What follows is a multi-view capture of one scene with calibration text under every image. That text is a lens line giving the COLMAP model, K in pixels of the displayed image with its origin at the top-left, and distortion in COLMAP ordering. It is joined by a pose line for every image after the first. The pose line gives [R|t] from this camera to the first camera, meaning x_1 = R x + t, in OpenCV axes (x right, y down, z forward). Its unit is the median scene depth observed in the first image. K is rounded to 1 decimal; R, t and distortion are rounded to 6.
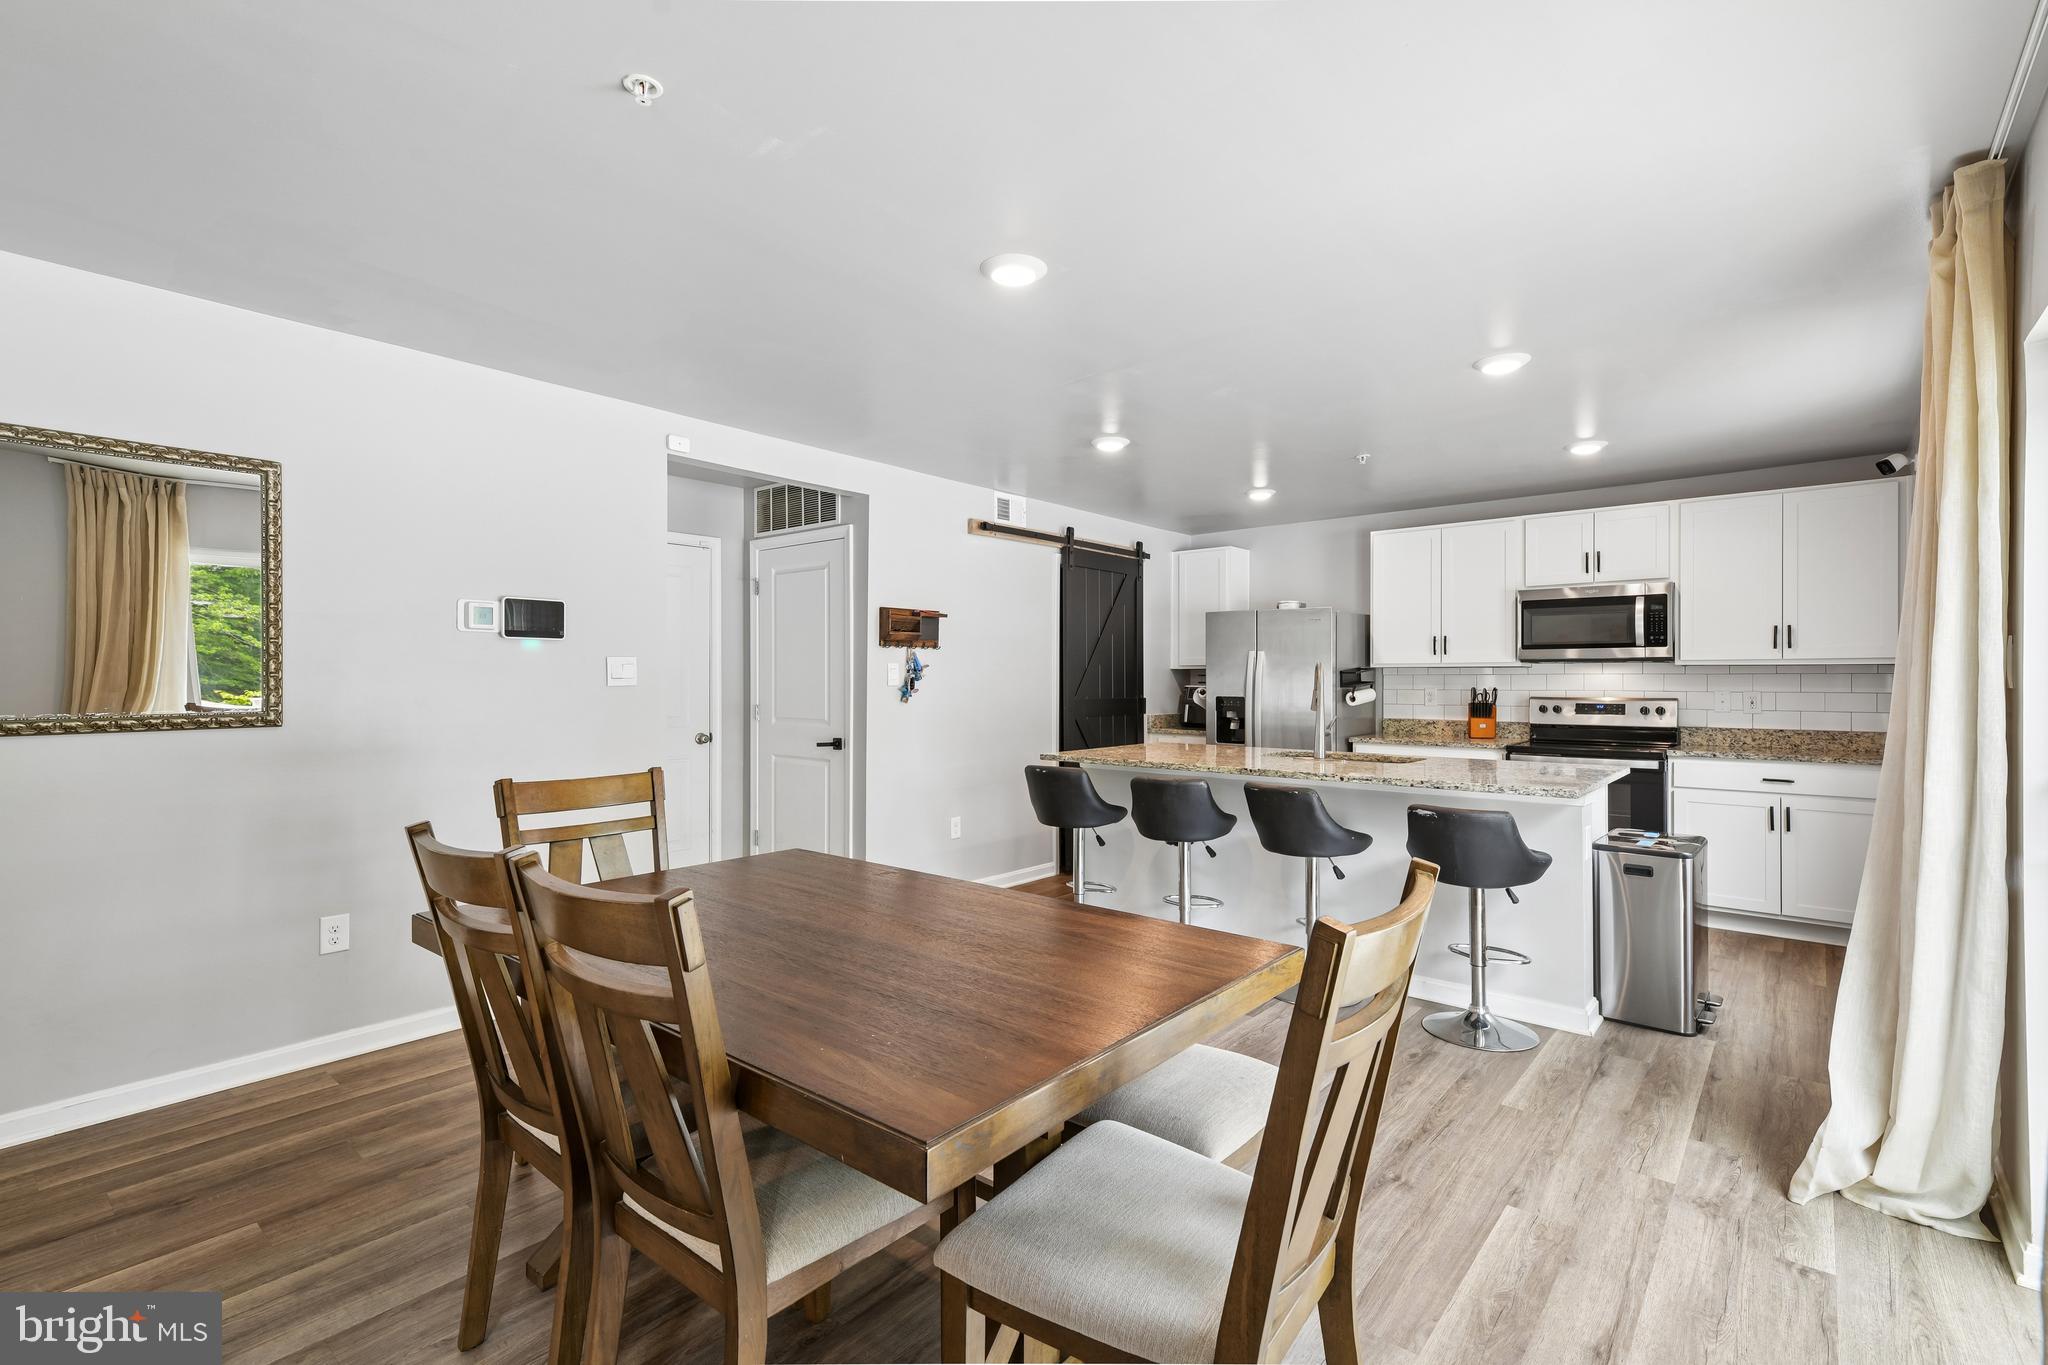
lens RADIAL K [[927.2, 0, 1033.0], [0, 927.2, 679.2], [0, 0, 1]] dist [0.018148, 0.000296]
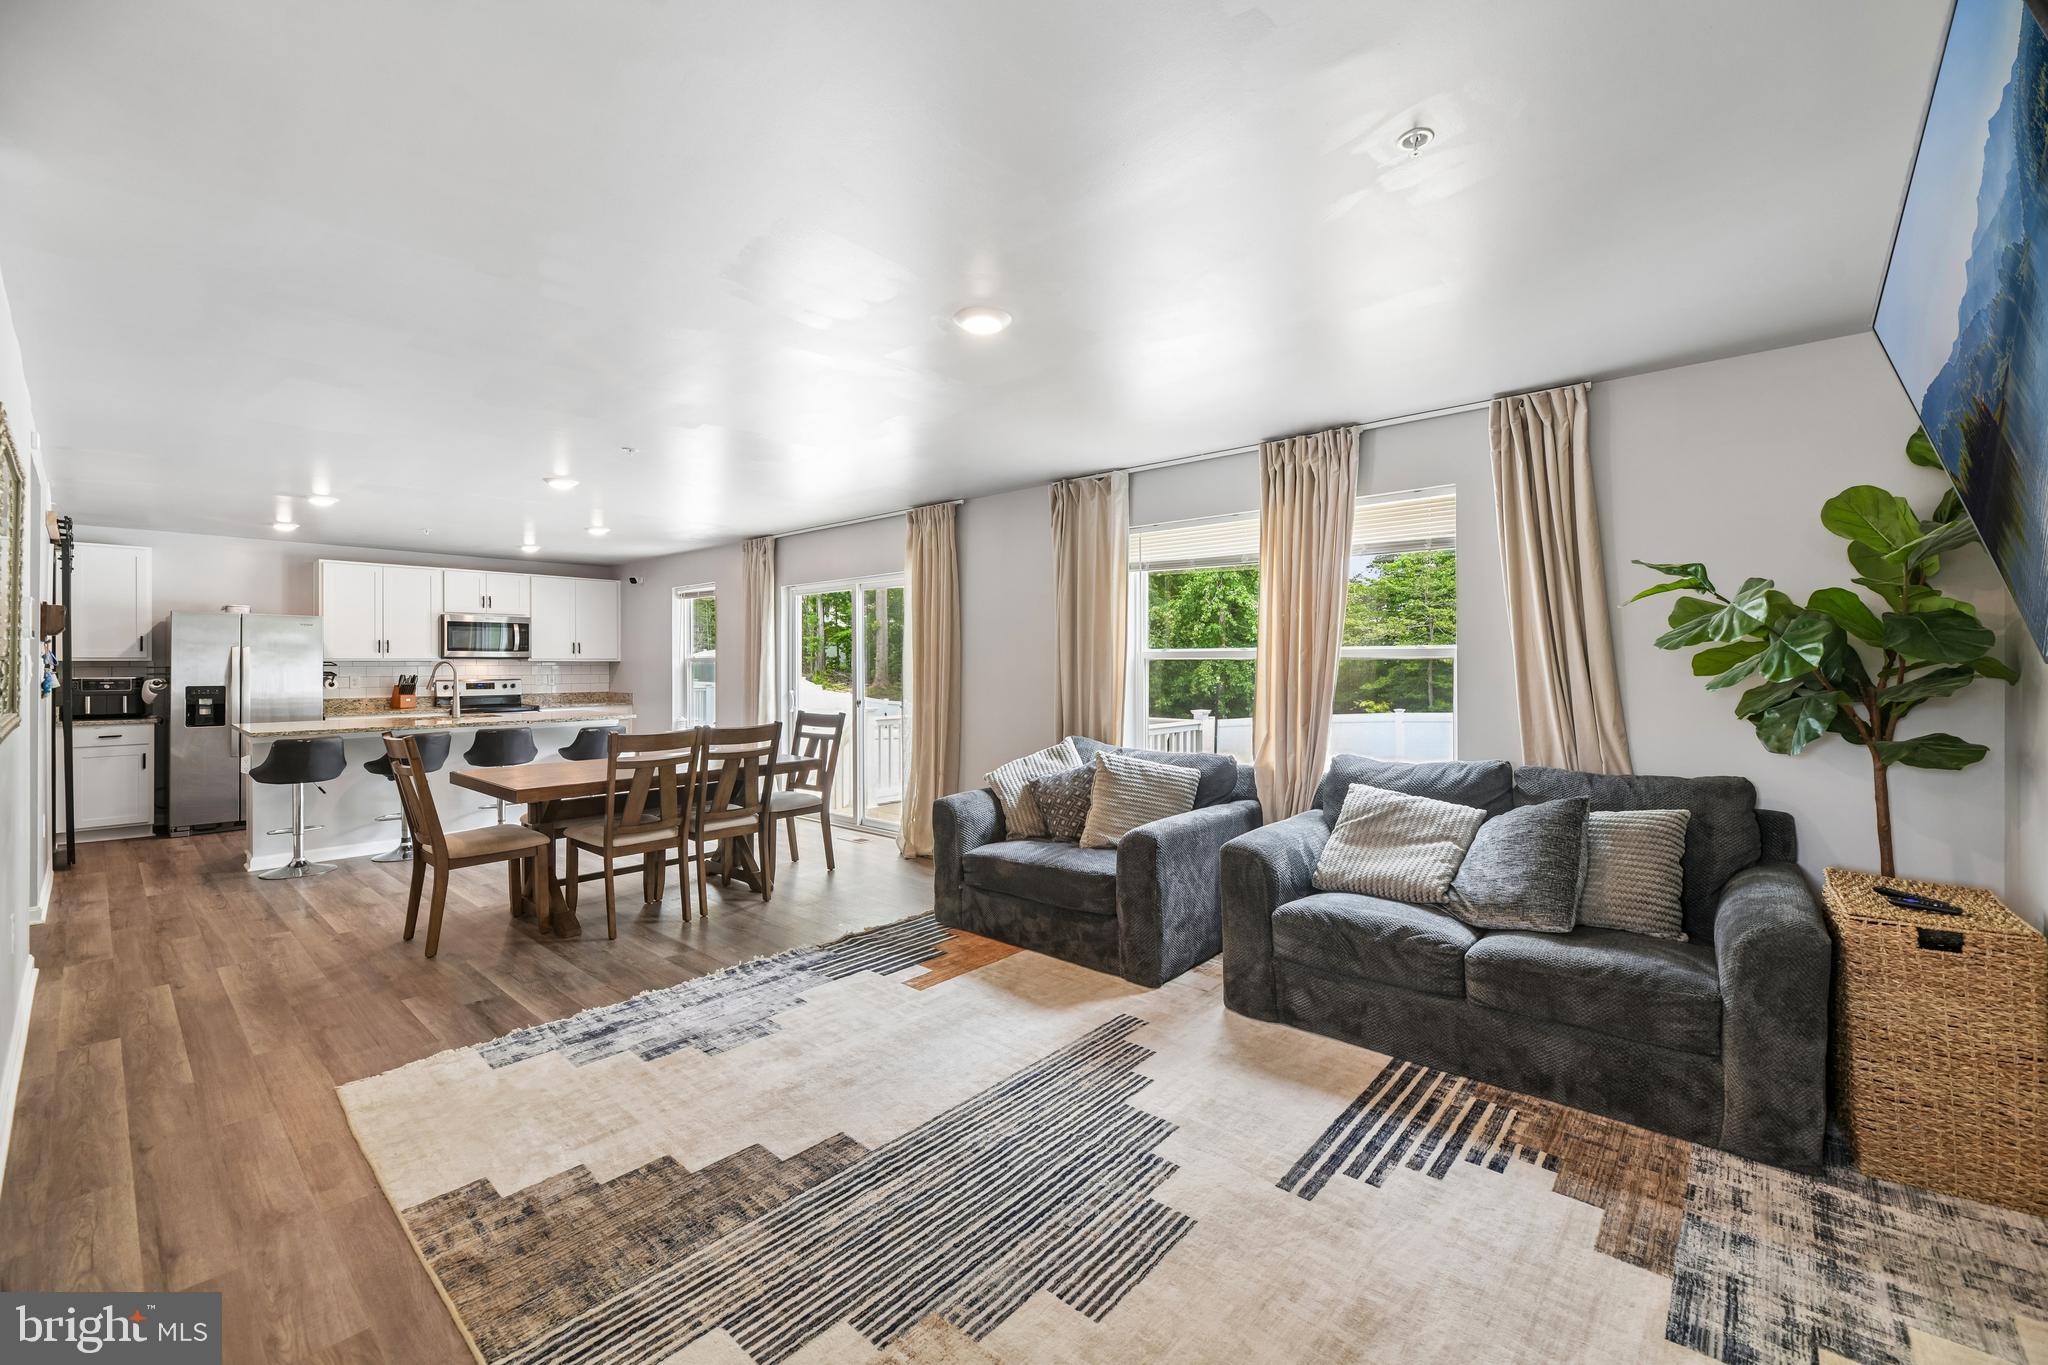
lens RADIAL K [[833.8, 0, 1052.0], [0, 833.8, 662.6], [0, 0, 1]] dist [-0.007425, -0.000494]
pose [[0.009706, -0.001602, 0.999952, -0.921768], [0.000548, 0.999999, 0.001597, -0.013053], [-0.999953, 0.000533, 0.009707, -0.072557]]
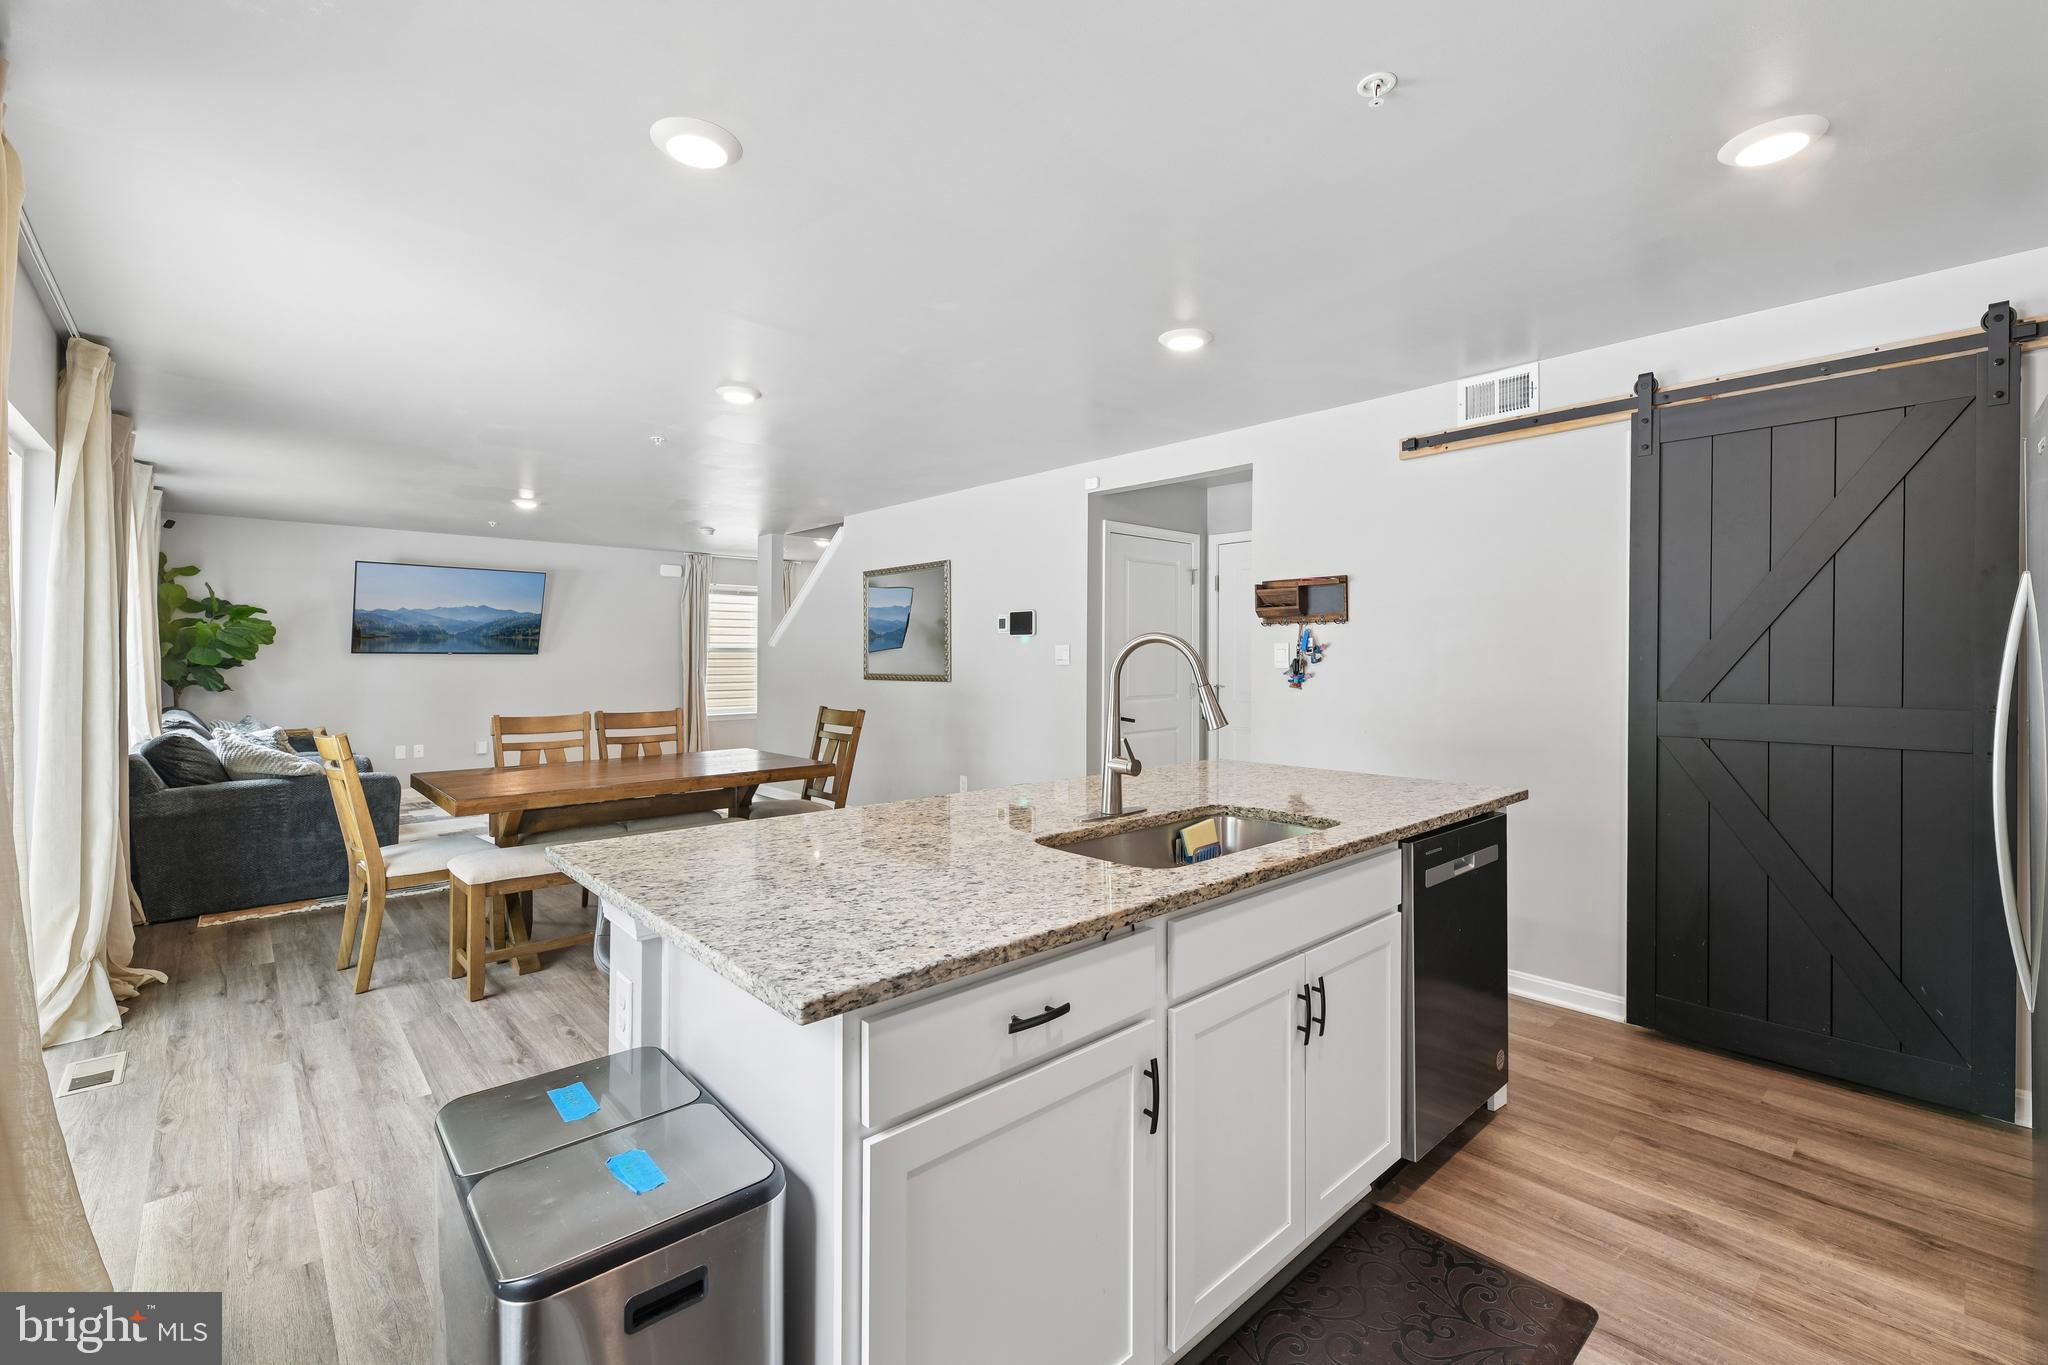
lens RADIAL K [[870.9, 0, 1035.4], [0, 870.9, 658.1], [0, 0, 1]] dist [0.000118, -0.001230]
pose [[-0.124718, 0.001006, -0.992192, 0.632058], [0.000411, 0.999999, 0.000962, -0.003539], [0.992192, -0.000287, -0.124718, 0.791761]]
